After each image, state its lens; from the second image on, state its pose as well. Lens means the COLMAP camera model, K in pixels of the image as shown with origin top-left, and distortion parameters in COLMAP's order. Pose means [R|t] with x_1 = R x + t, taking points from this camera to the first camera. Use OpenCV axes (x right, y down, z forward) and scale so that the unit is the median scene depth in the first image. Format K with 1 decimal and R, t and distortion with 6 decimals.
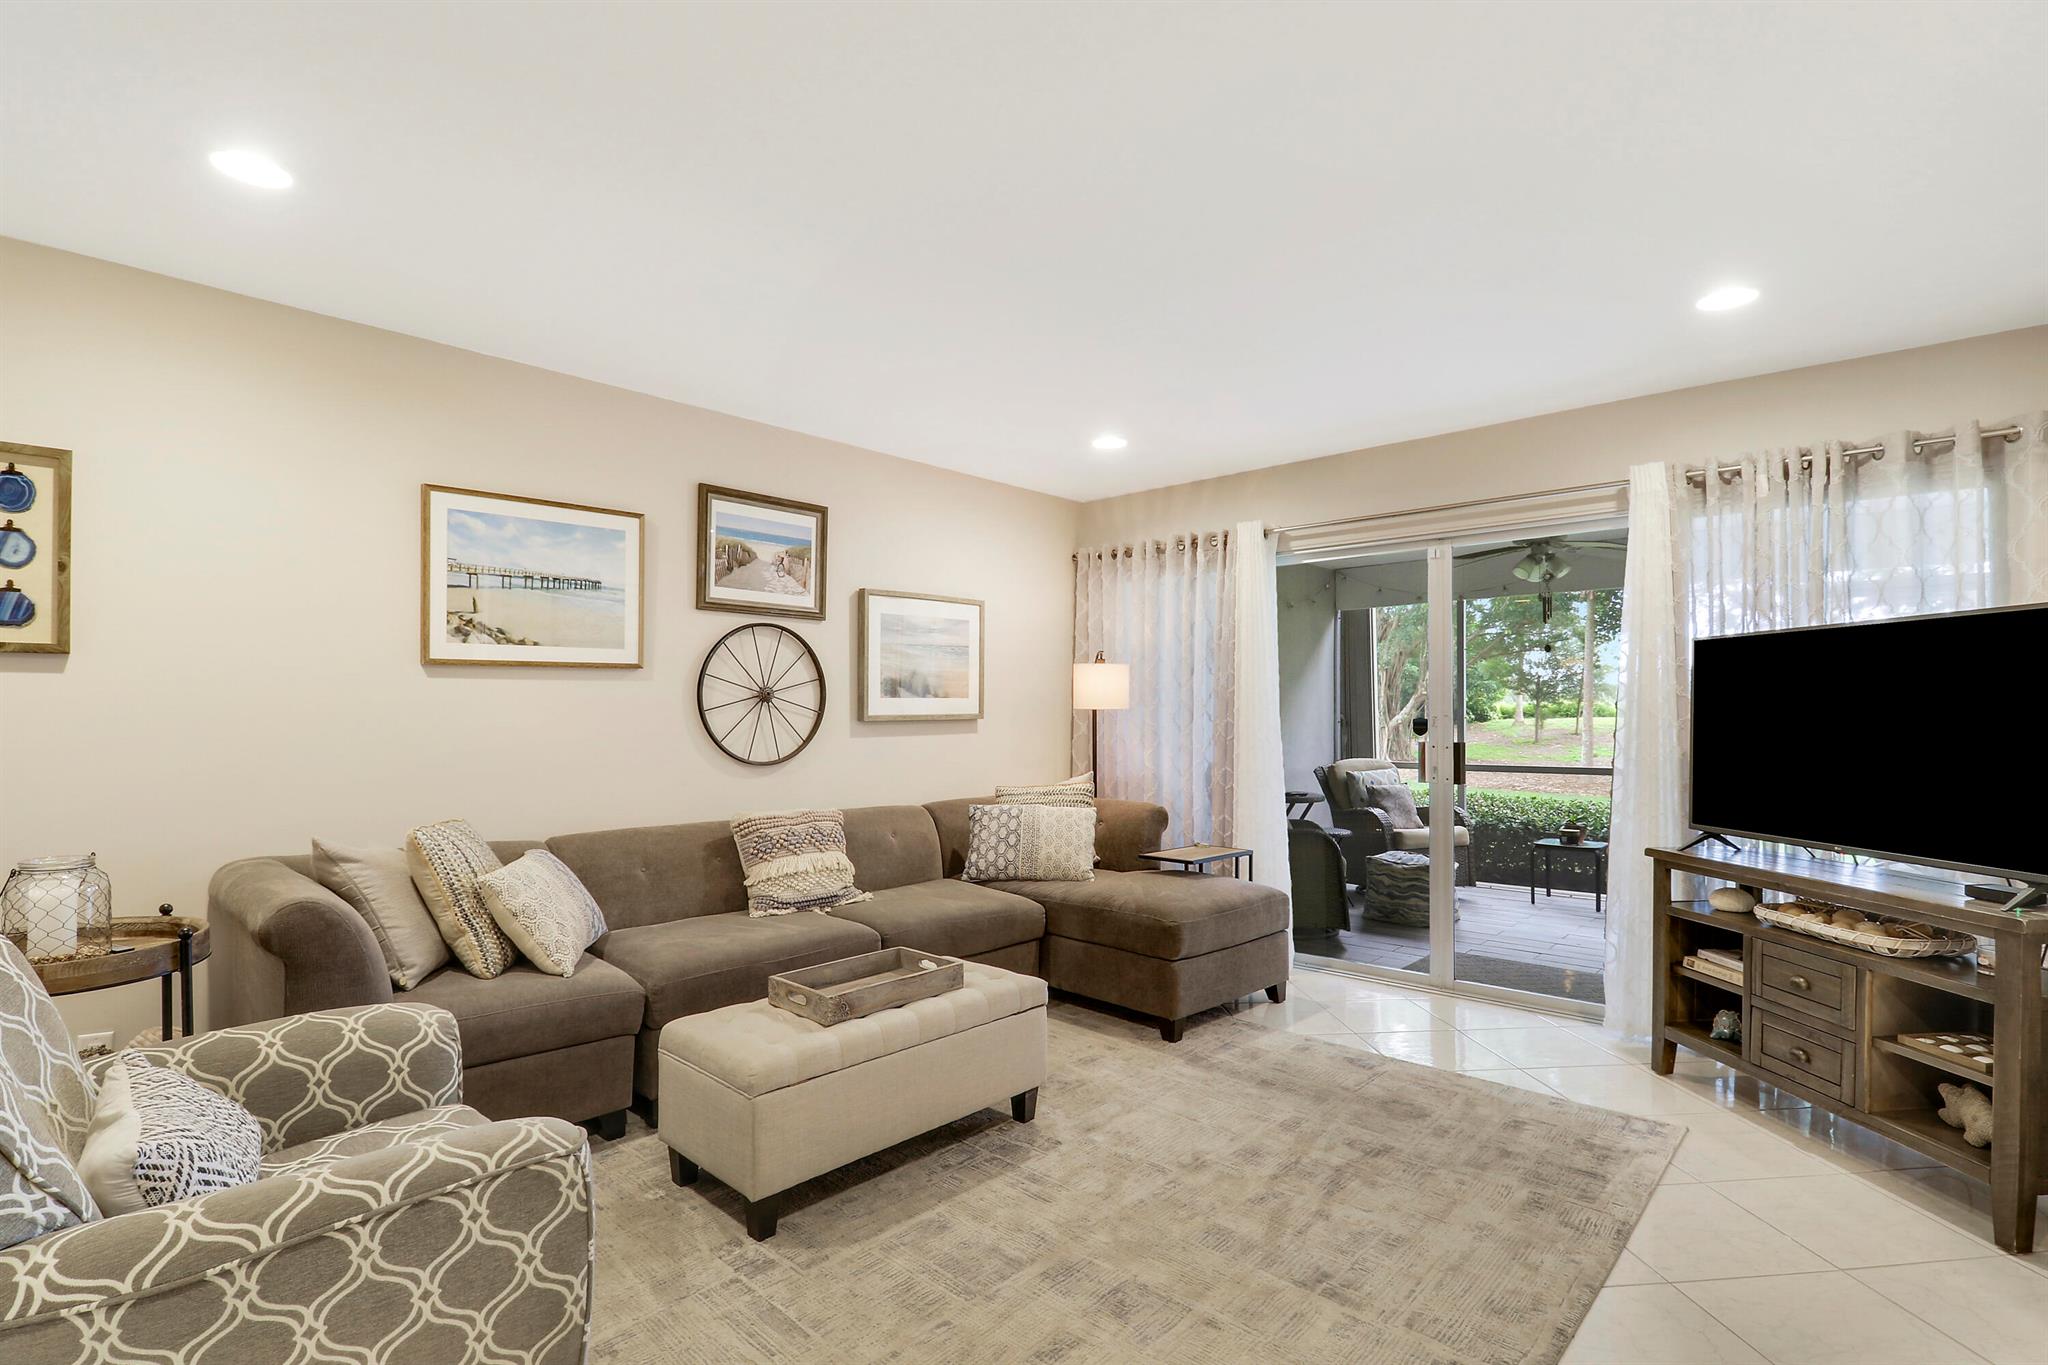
lens RADIAL K [[972.1, 0, 1021.9], [0, 972.1, 725.7], [0, 0, 1]] dist [-0.009139, 0.000024]
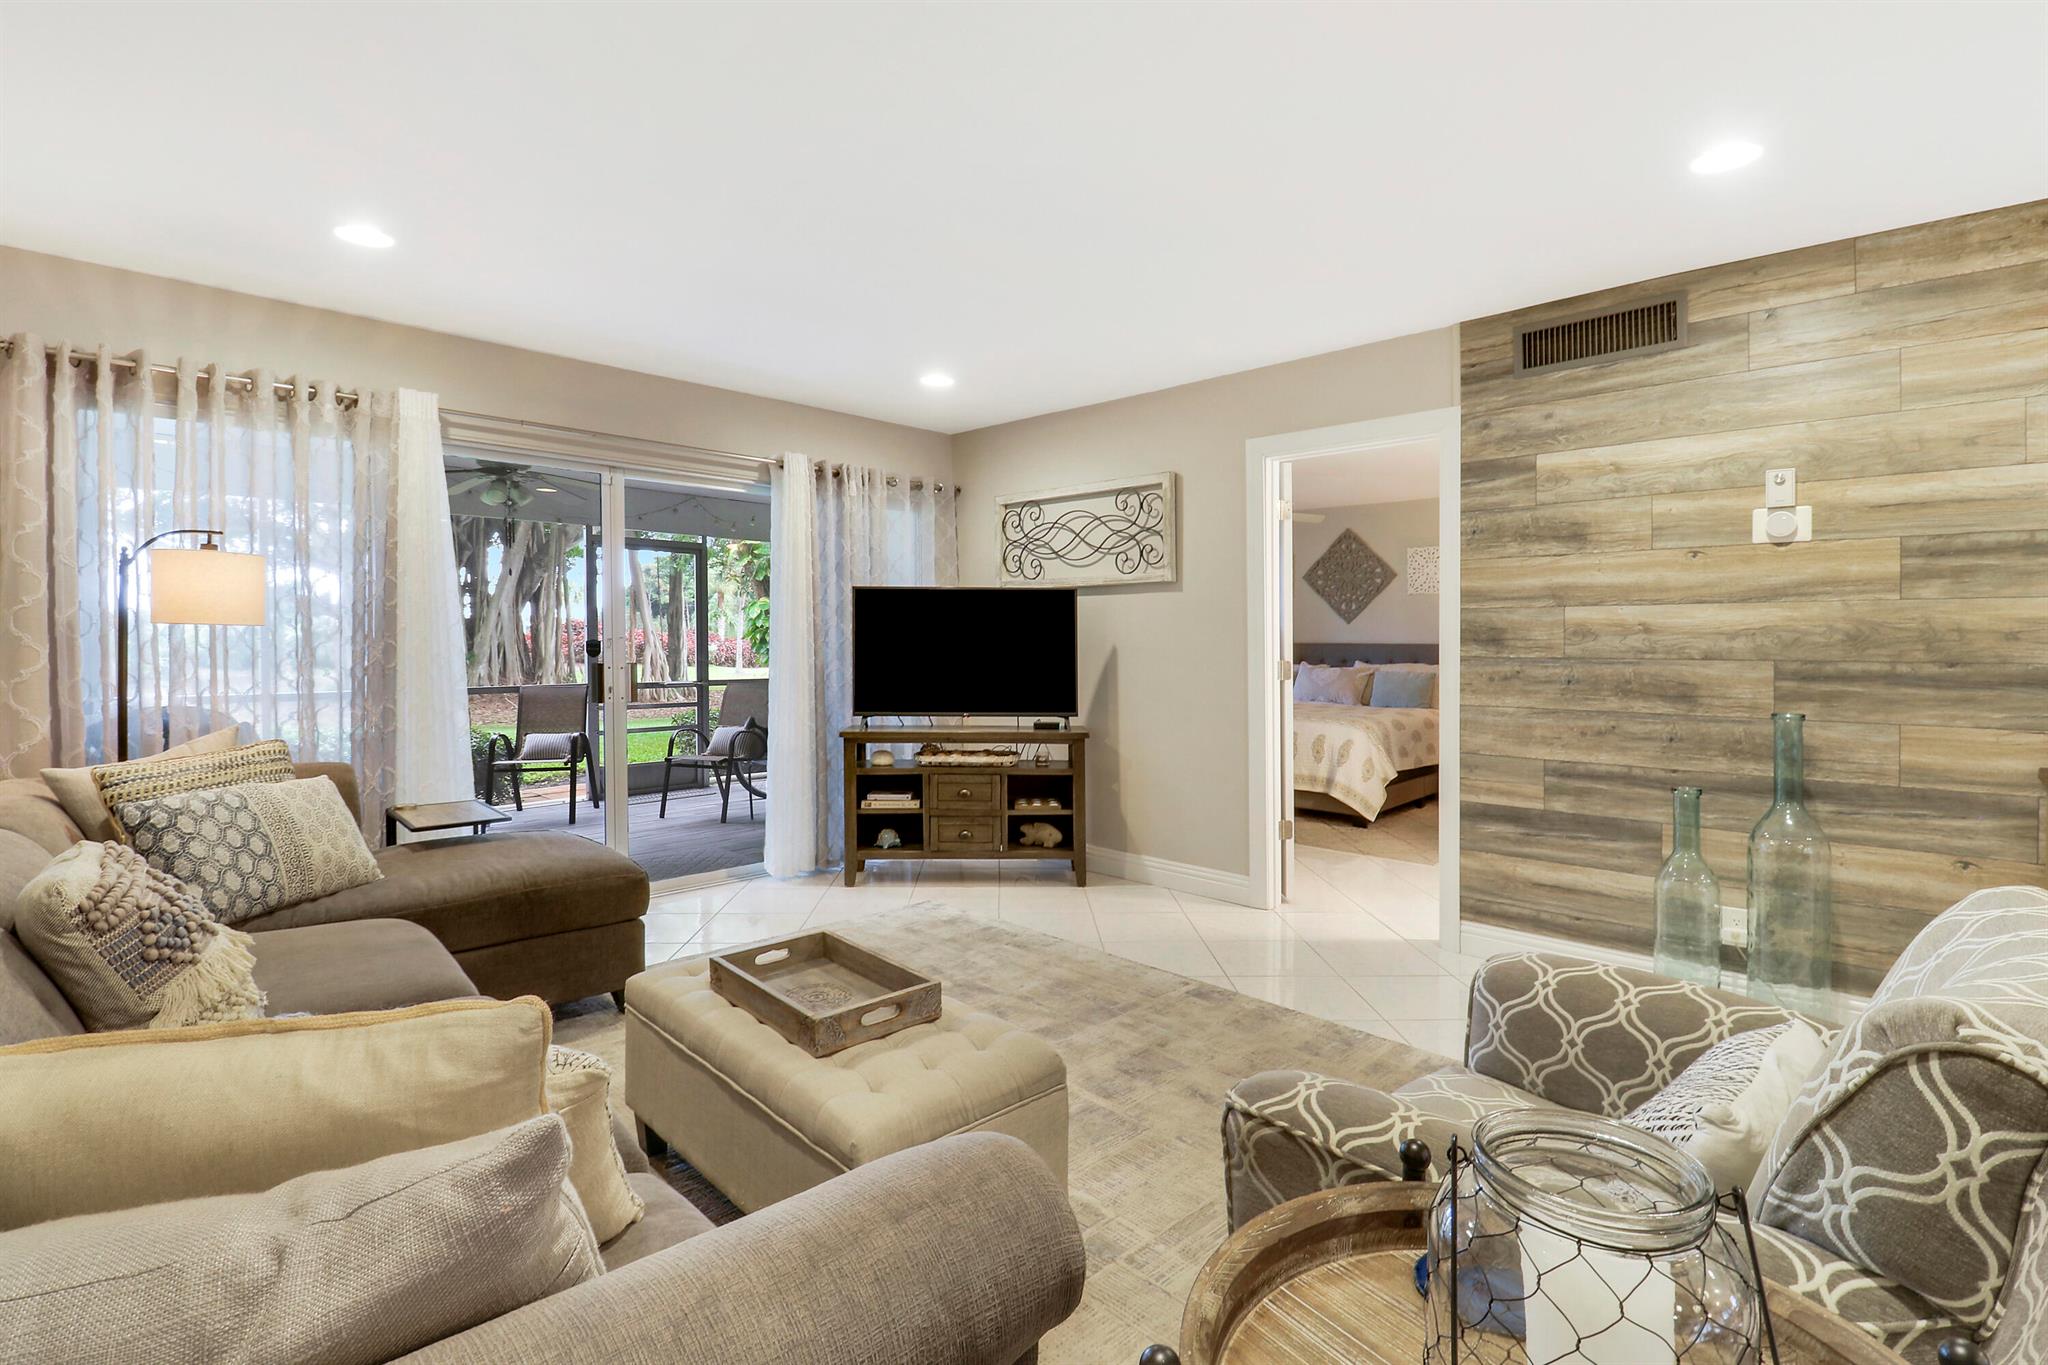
lens RADIAL K [[981.7, 0, 1021.7], [0, 981.7, 645.9], [0, 0, 1]] dist [-0.000214, -0.000131]
pose [[0.038111, -0.005697, 0.999257, -0.630737], [0.008729, 0.999947, 0.005368, -0.003291], [-0.999235, 0.008518, 0.038159, 0.550965]]
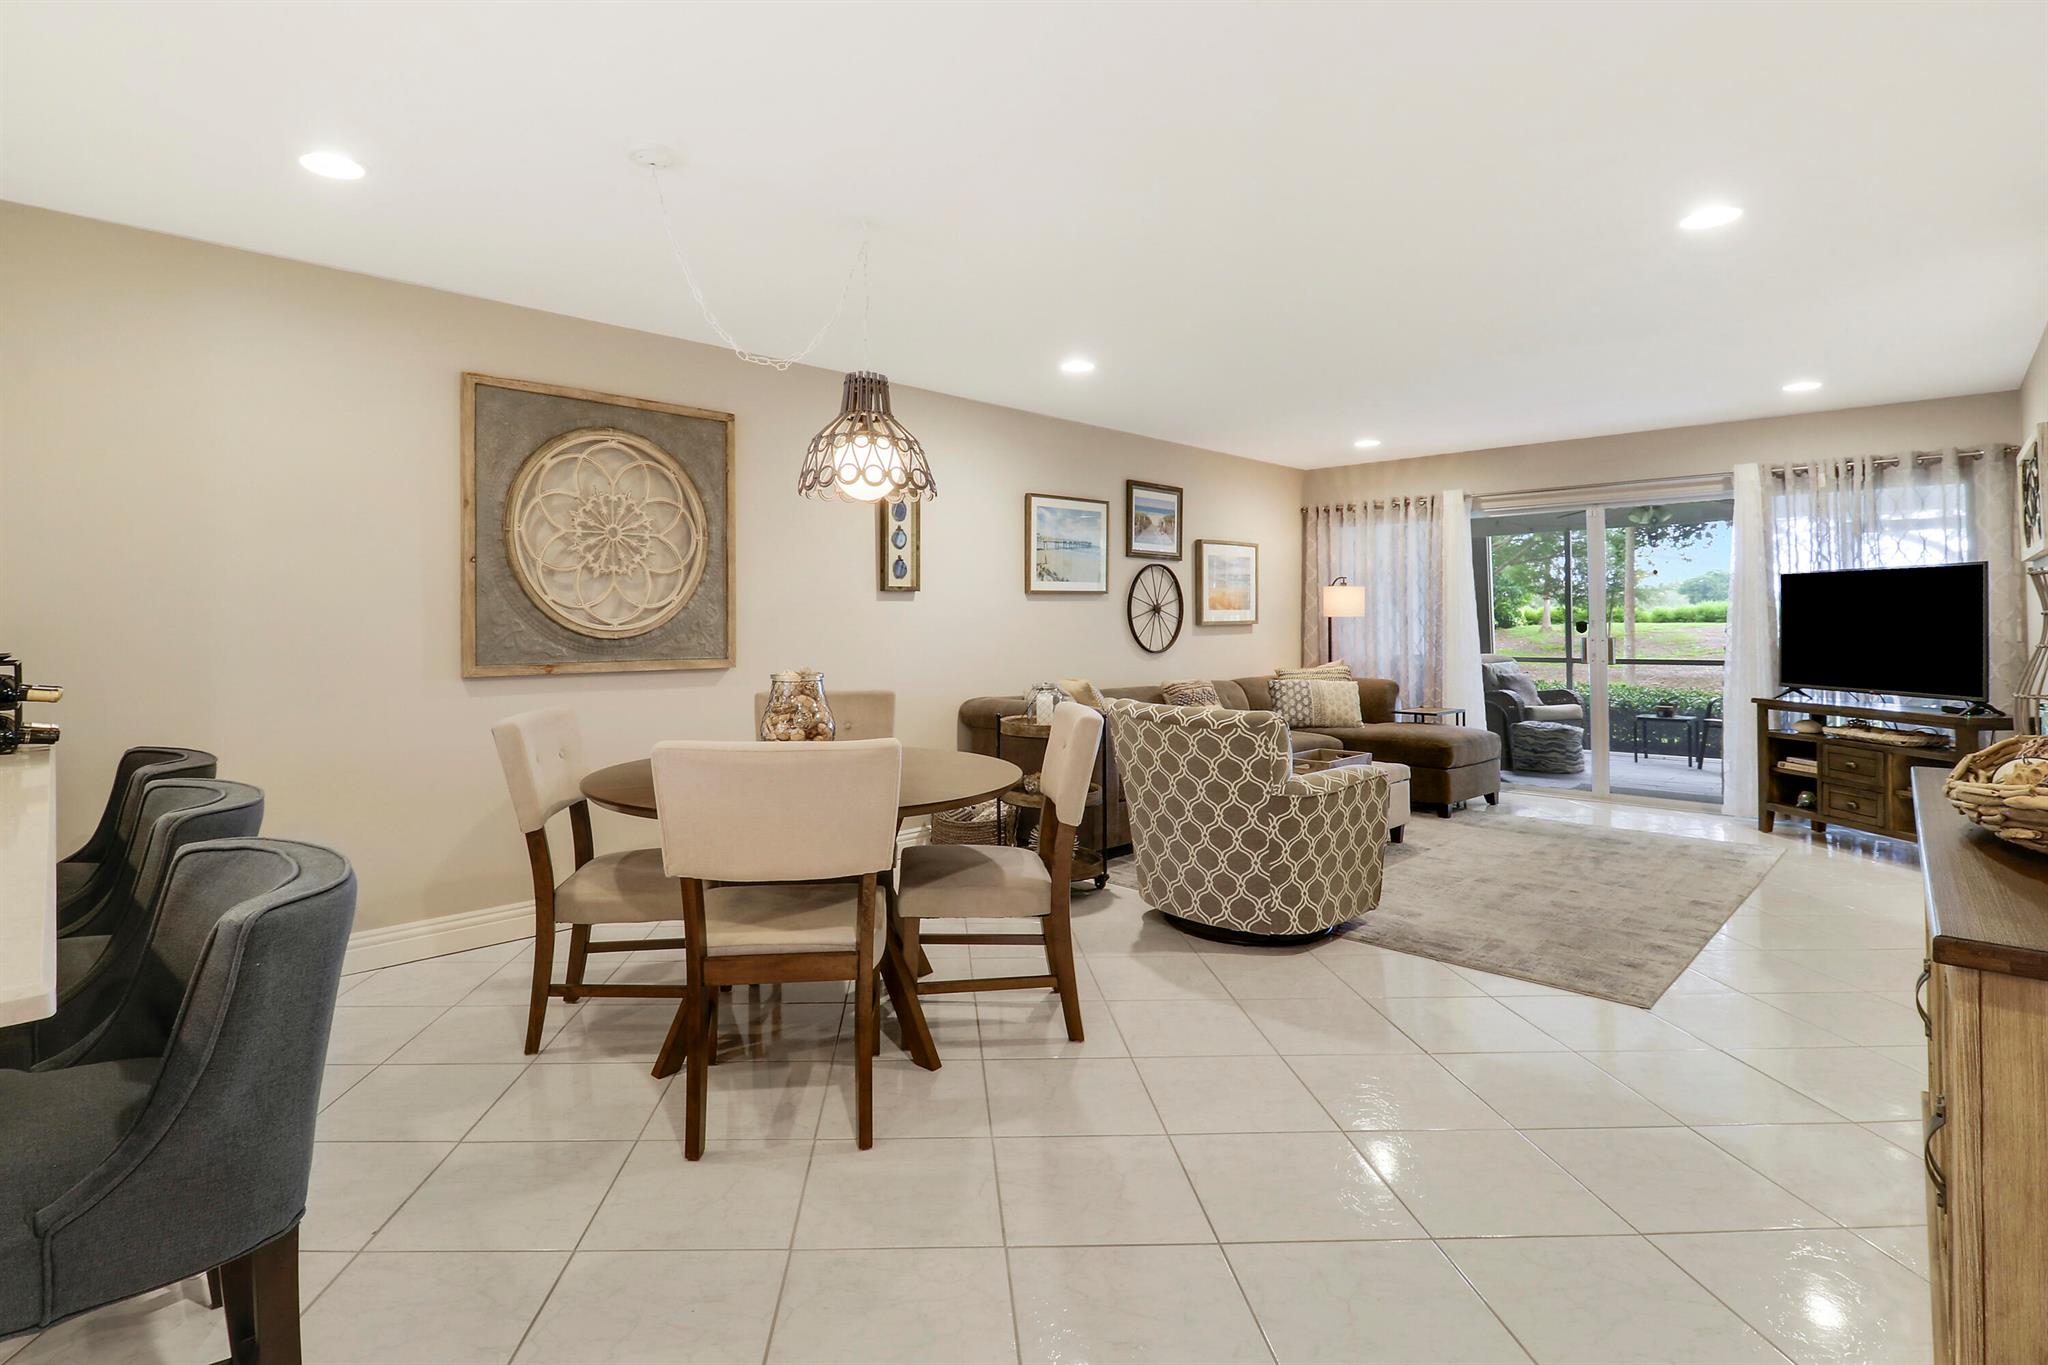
lens RADIAL K [[997.3, 0, 929.7], [0, 997.3, 617.4], [0, 0, 1]] dist [-0.000035, -0.000433]
pose [[0.997621, -0.005167, -0.068743, -0.532910], [0.003989, 0.999843, -0.017269, 0.009122], [0.068821, 0.016953, 0.997485, -0.668459]]
